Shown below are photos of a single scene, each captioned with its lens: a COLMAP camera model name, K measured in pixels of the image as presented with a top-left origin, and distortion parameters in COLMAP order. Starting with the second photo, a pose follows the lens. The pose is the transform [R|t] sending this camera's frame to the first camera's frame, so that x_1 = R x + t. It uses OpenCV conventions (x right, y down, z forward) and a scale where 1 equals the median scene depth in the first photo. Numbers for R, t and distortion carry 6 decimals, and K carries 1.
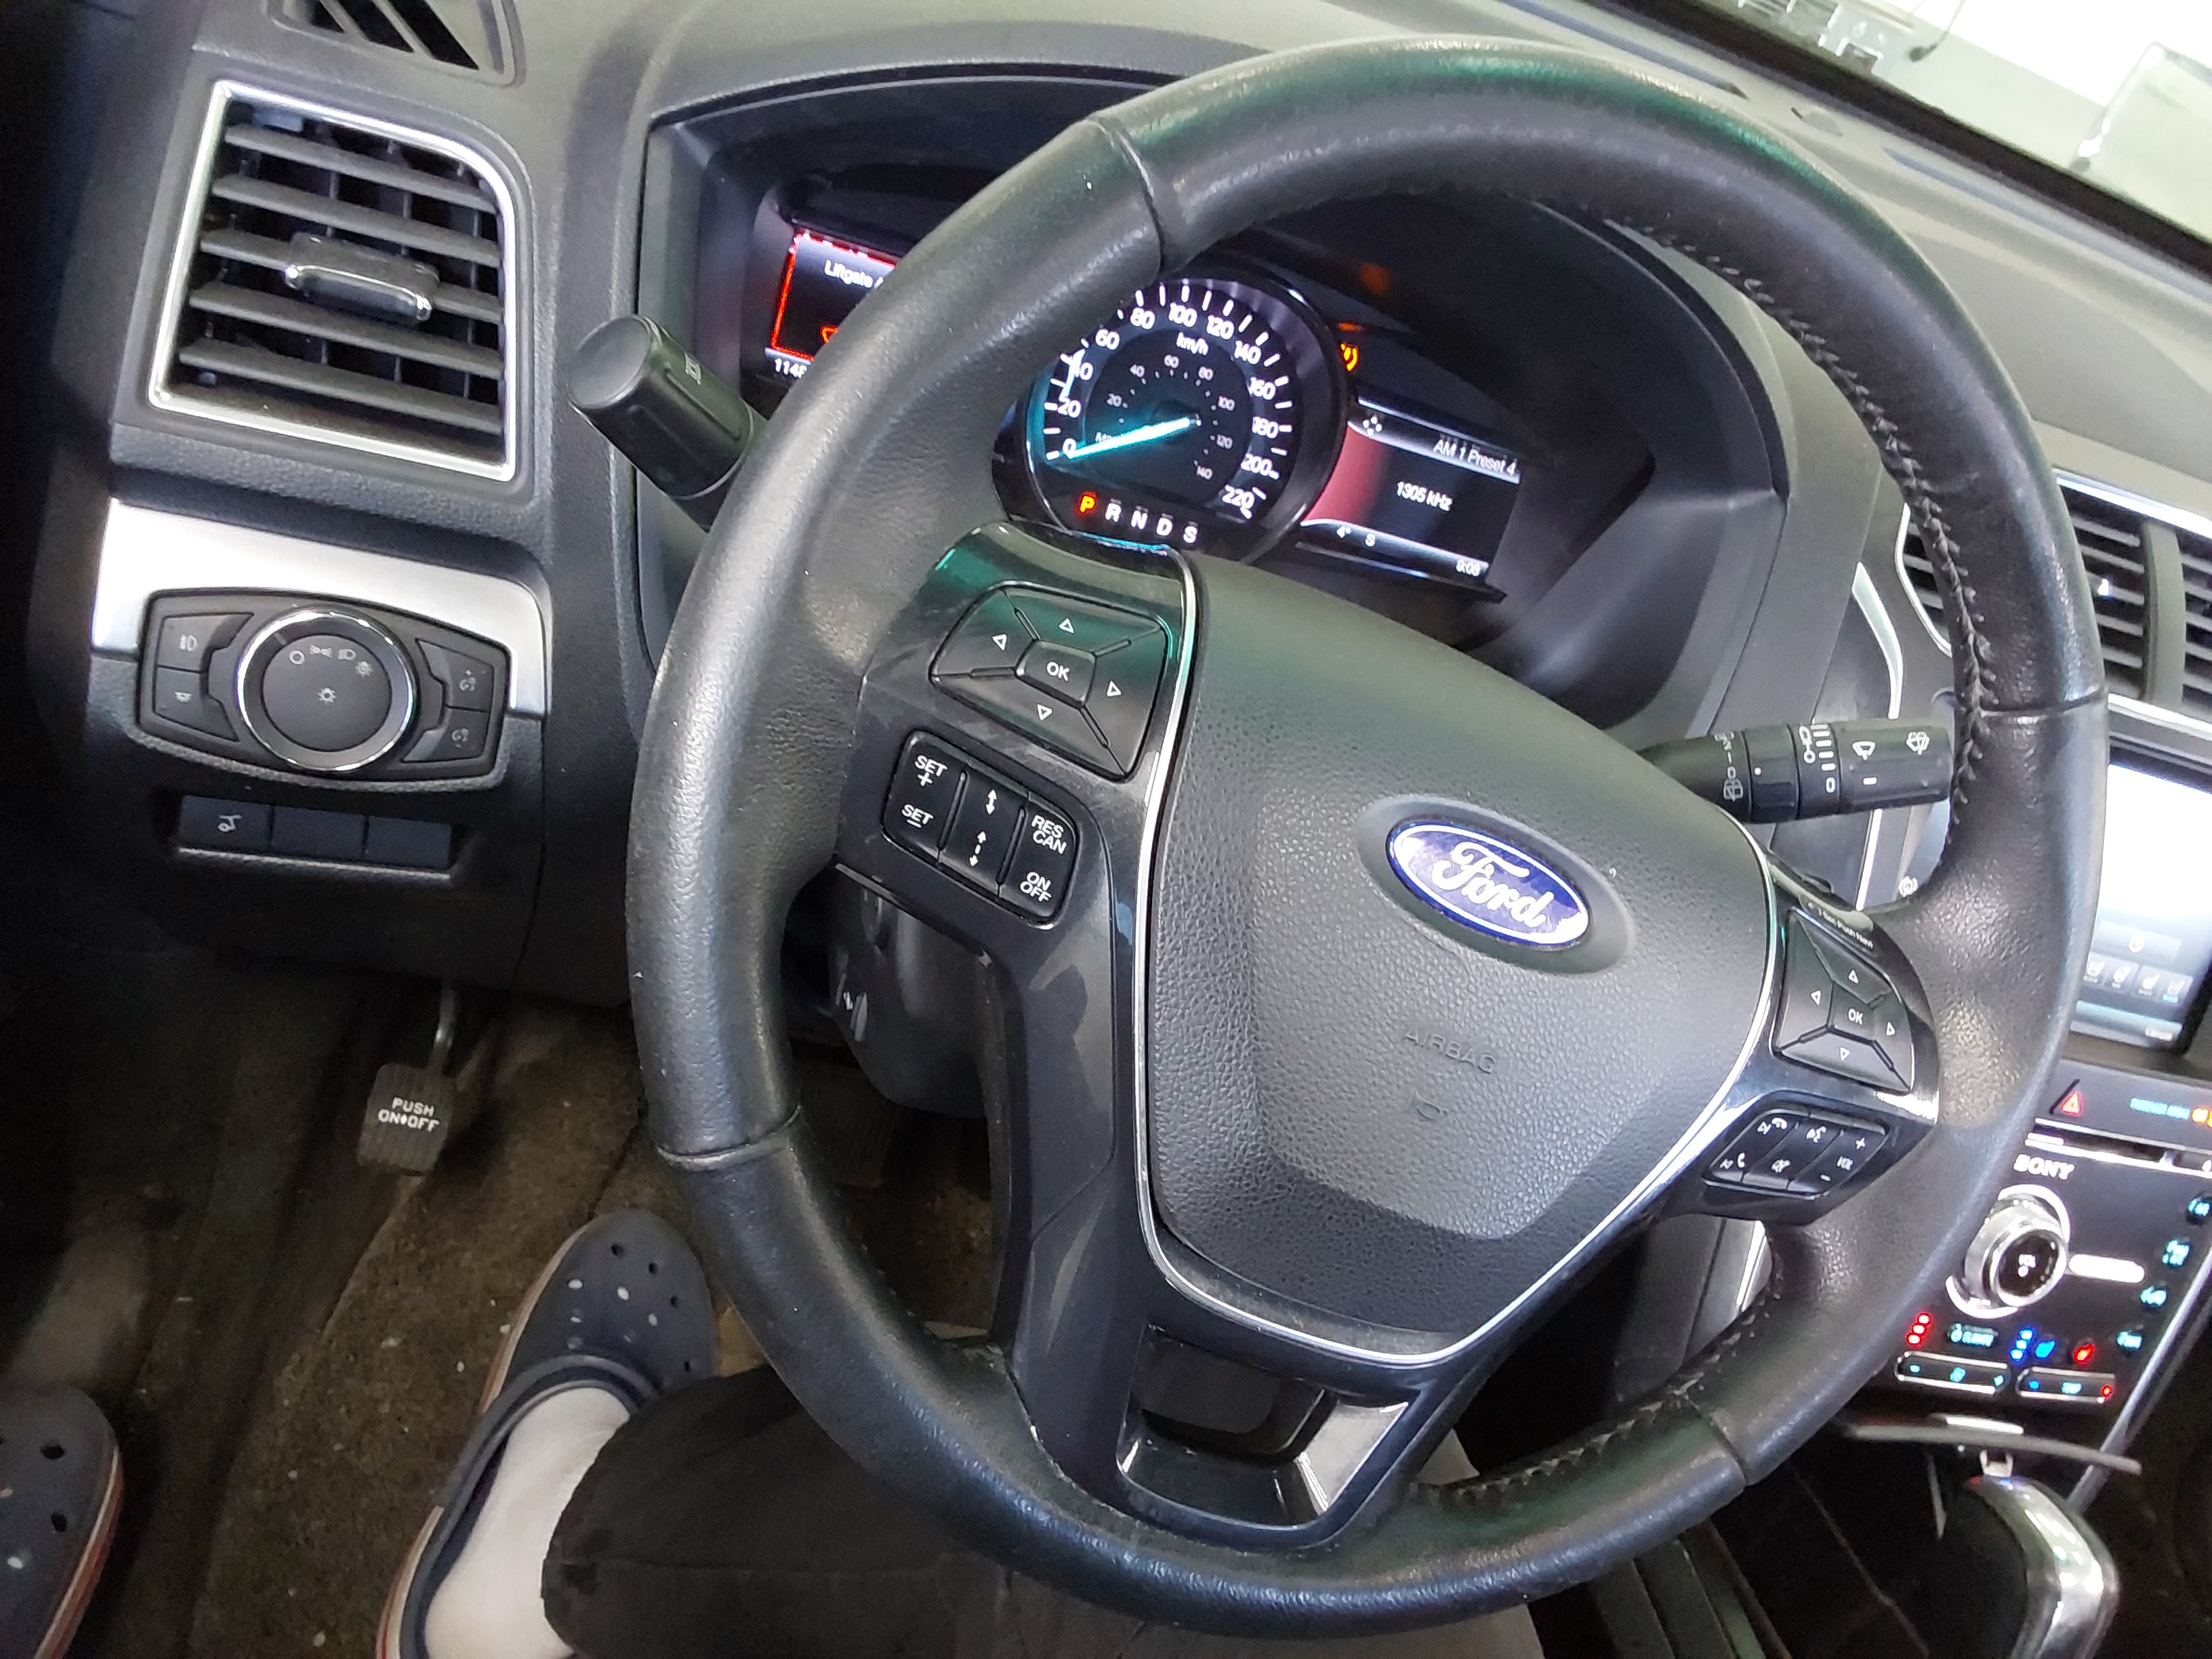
lens RADIAL K [[1774.1, 0, 1085.3], [0, 1774.1, 854.7], [0, 0, 1]] dist [0.105619, -0.144484]
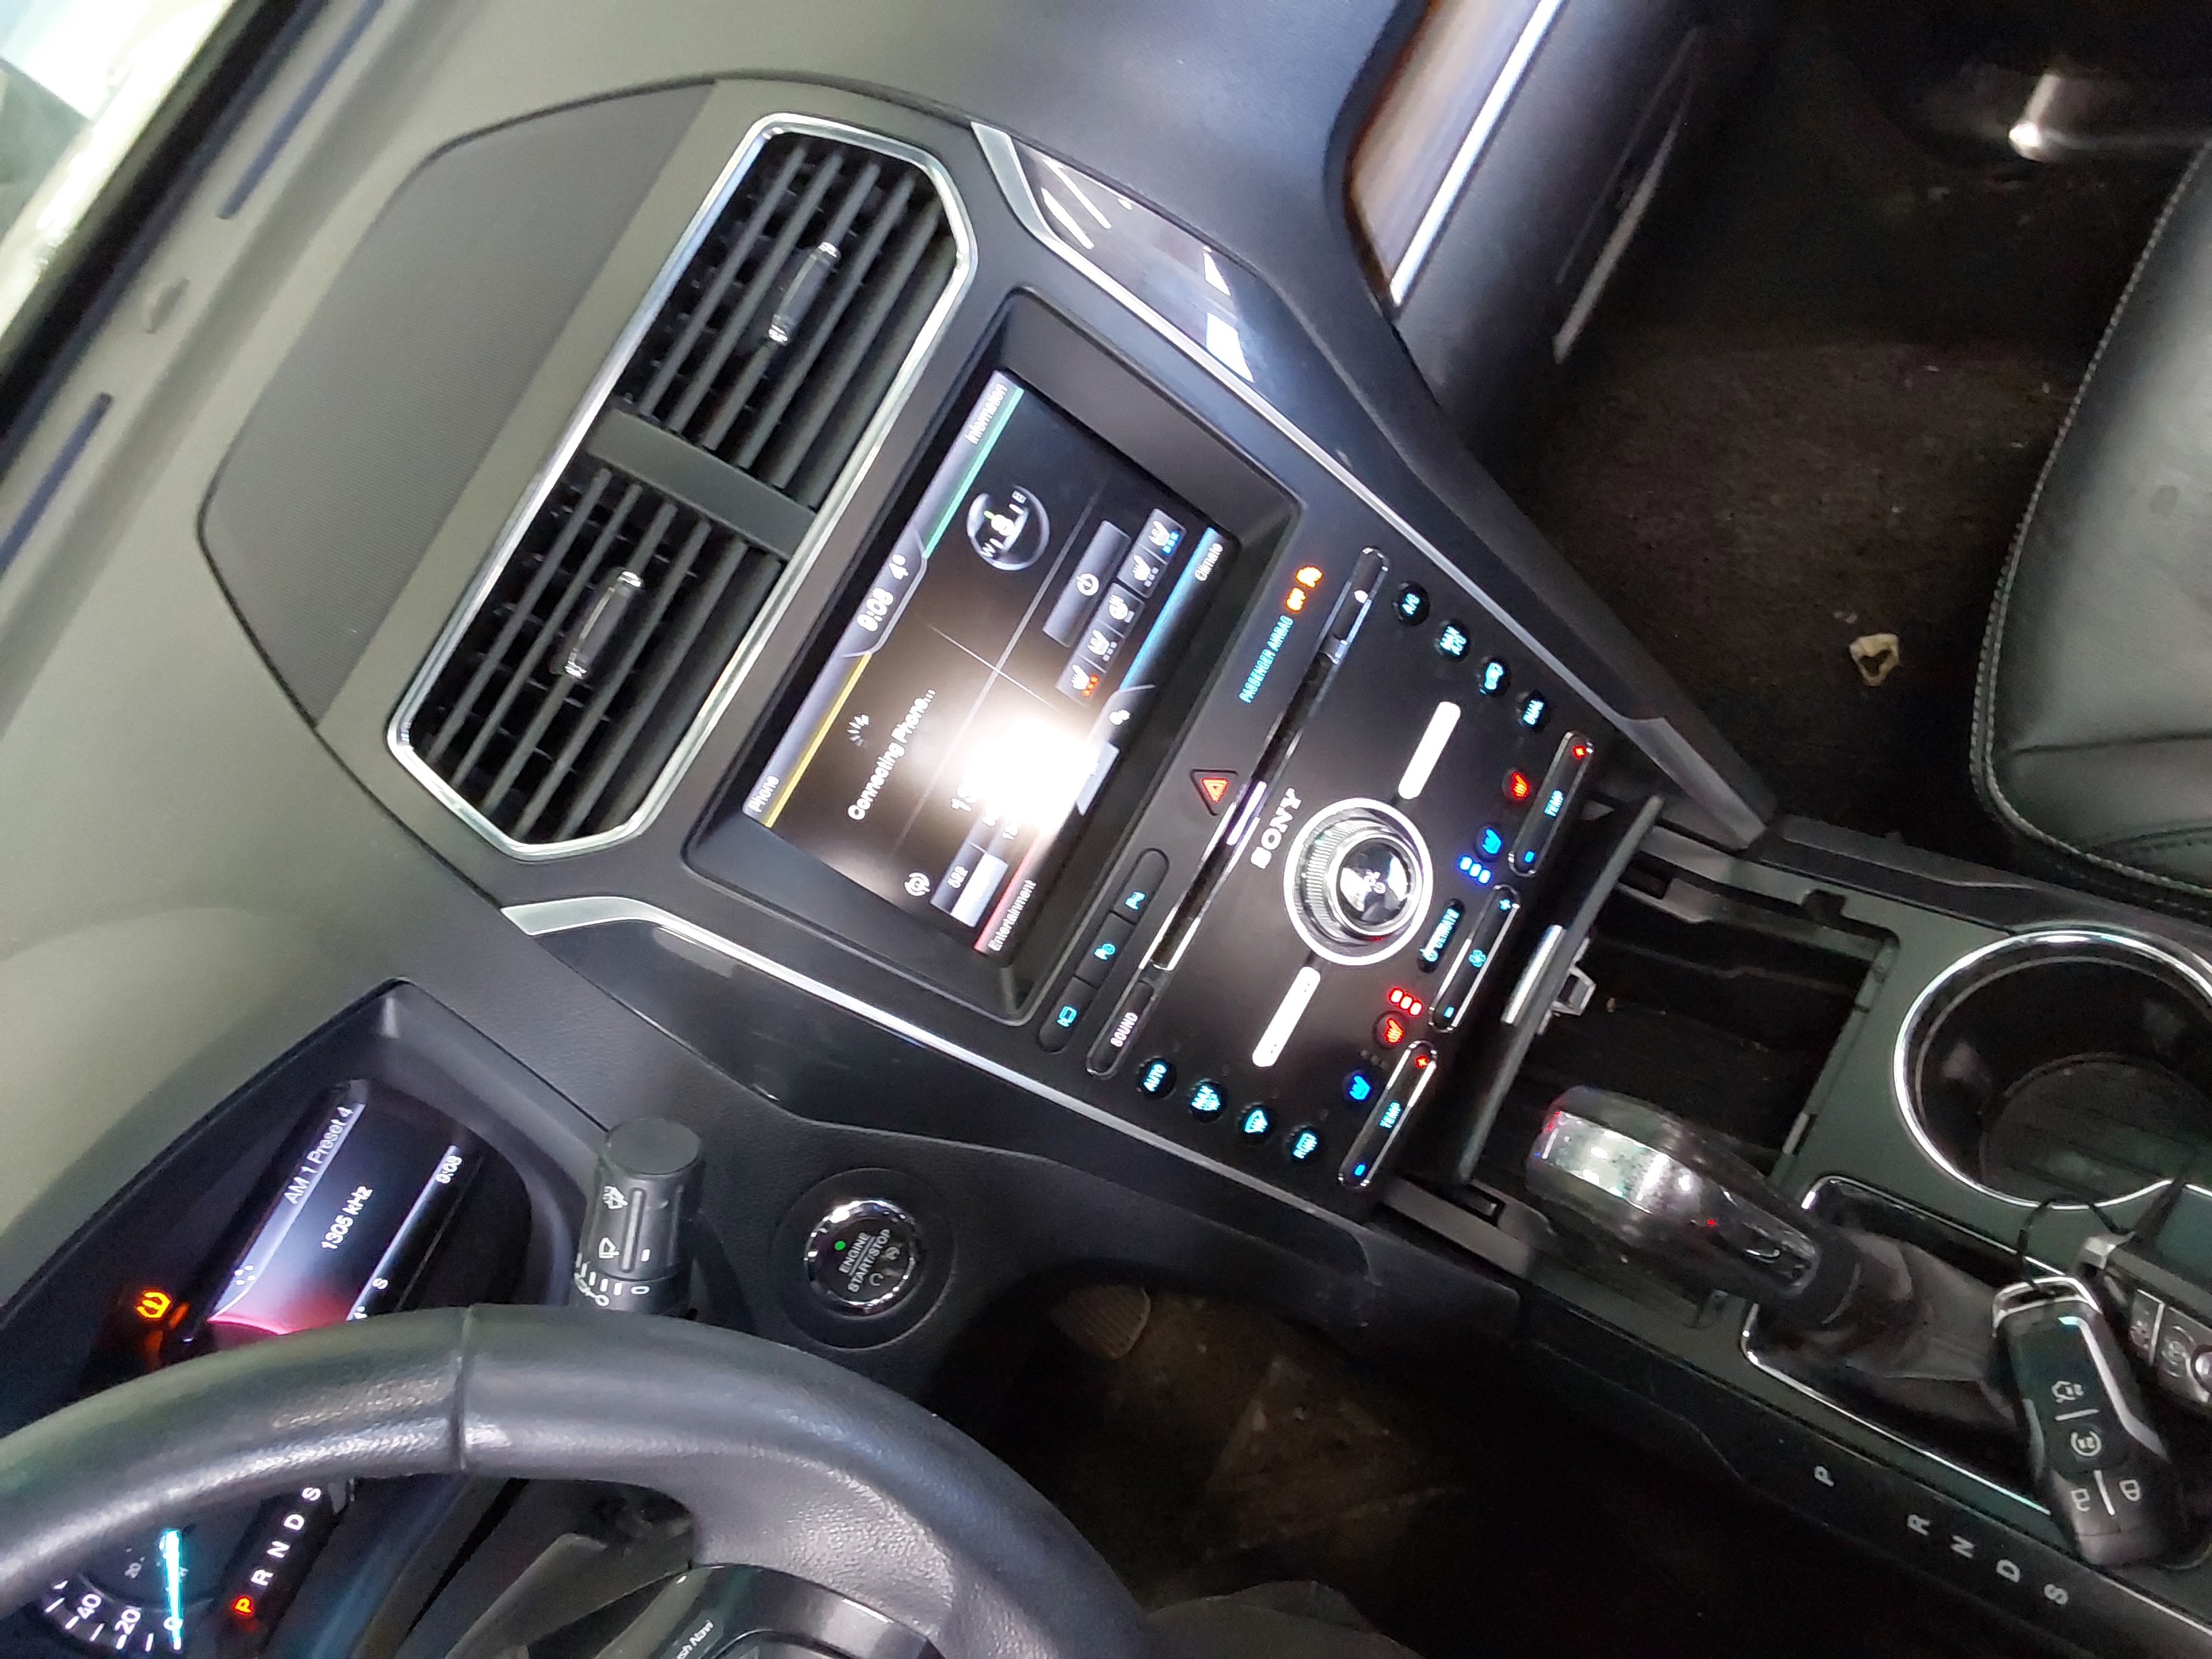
lens RADIAL K [[1774.1, 0, 1093.7], [0, 1774.1, 871.1], [0, 0, 1]] dist [0.105619, -0.144484]
pose [[0.316419, -0.924247, -0.213651, 0.696688], [0.948602, 0.306898, 0.077255, 0.031465], [-0.005833, -0.227114, 0.973851, 0.173280]]
